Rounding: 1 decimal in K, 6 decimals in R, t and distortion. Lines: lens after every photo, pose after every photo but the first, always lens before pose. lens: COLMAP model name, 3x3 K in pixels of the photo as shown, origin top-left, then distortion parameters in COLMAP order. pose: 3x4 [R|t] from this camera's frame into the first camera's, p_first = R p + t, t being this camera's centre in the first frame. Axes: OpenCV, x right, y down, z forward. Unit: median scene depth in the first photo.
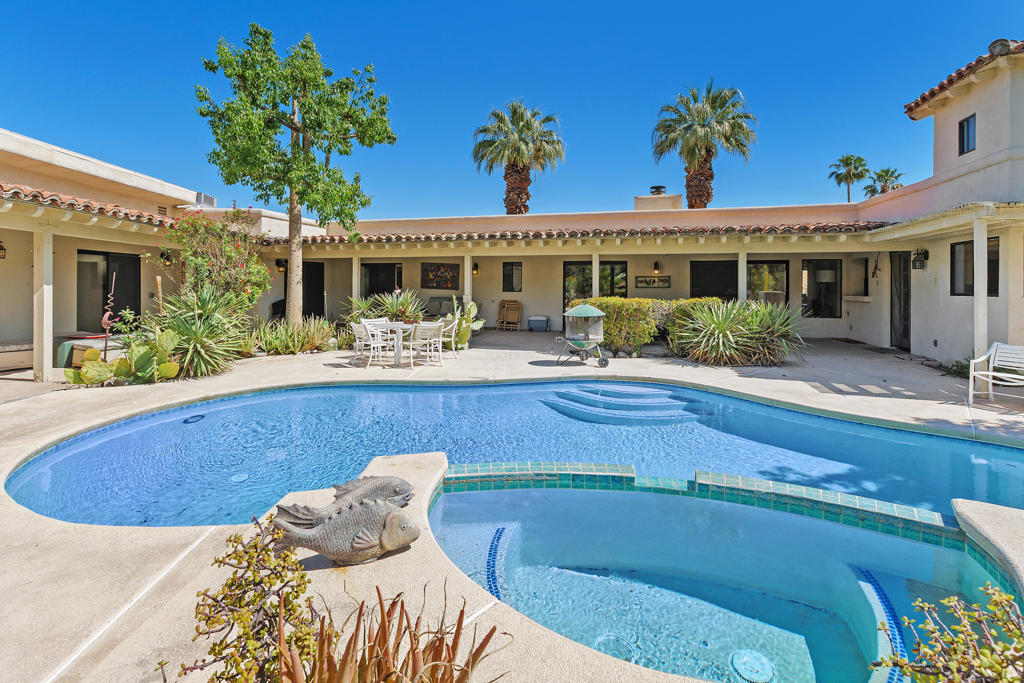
lens RADIAL K [[486.5, 0, 515.5], [0, 486.5, 289.5], [0, 0, 1]] dist [0.003533, 0.000133]
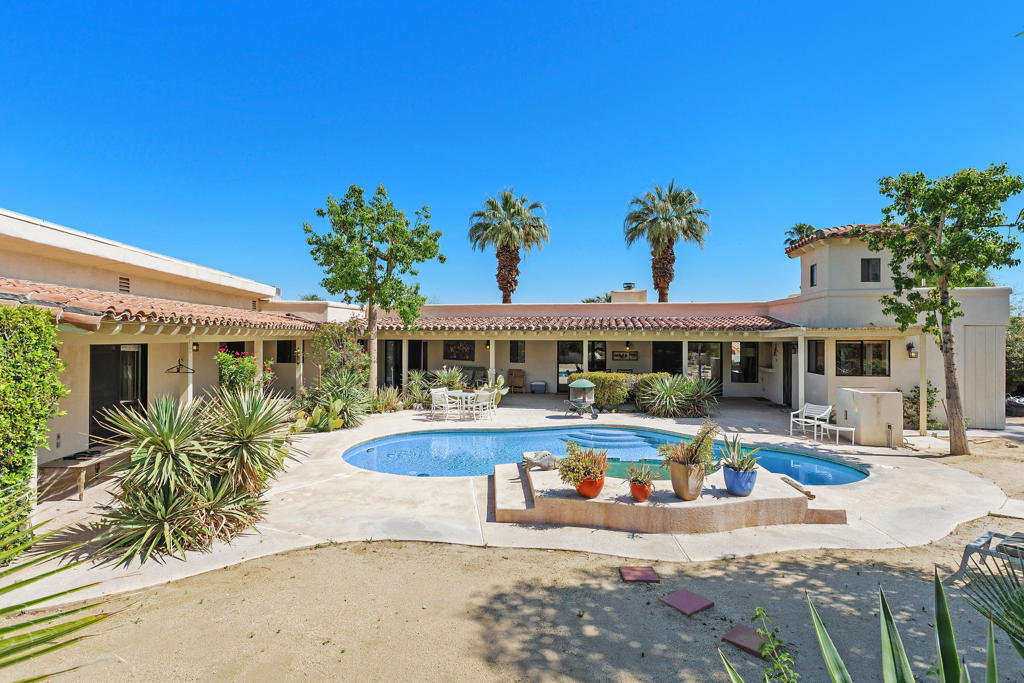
lens RADIAL K [[514.0, 0, 512.0], [0, 514.0, 341.5], [0, 0, 1]] dist [0.000401, -0.000446]
pose [[0.998194, -0.002401, 0.060021, -0.149236], [0.002322, 0.999996, 0.001384, -0.076250], [-0.060024, -0.001242, 0.998196, -0.517023]]
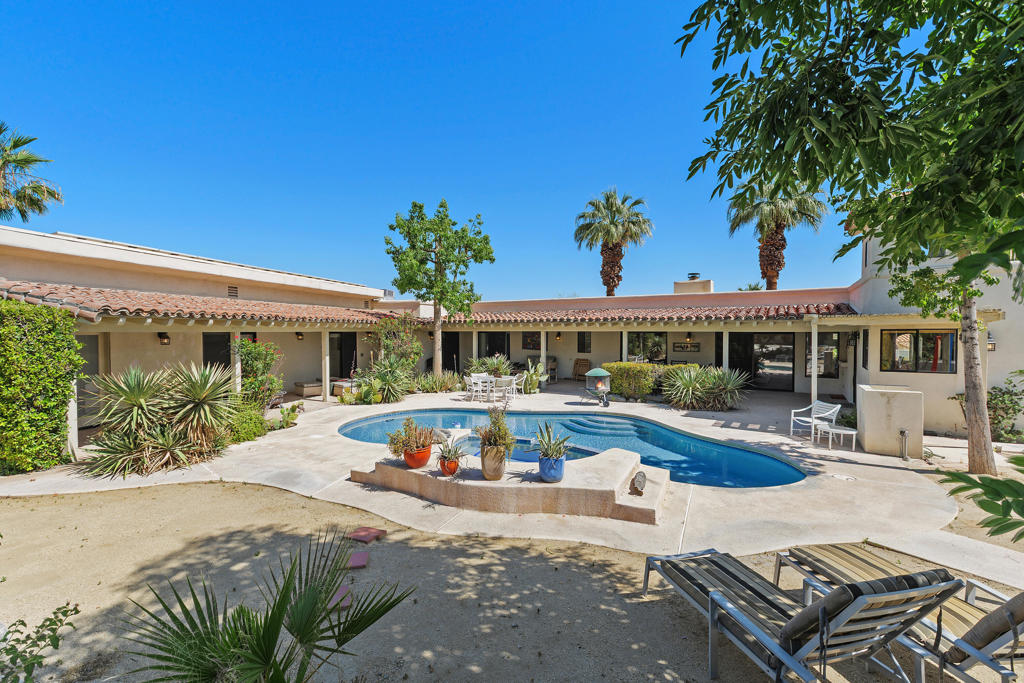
lens RADIAL K [[464.0, 0, 510.3], [0, 464.0, 349.6], [0, 0, 1]] dist [0.003382, 0.000112]
pose [[0.955394, 0.006711, -0.295258, 0.263810], [0.002765, 0.999495, 0.031663, -0.066581], [0.295322, -0.031067, 0.954893, -0.460488]]
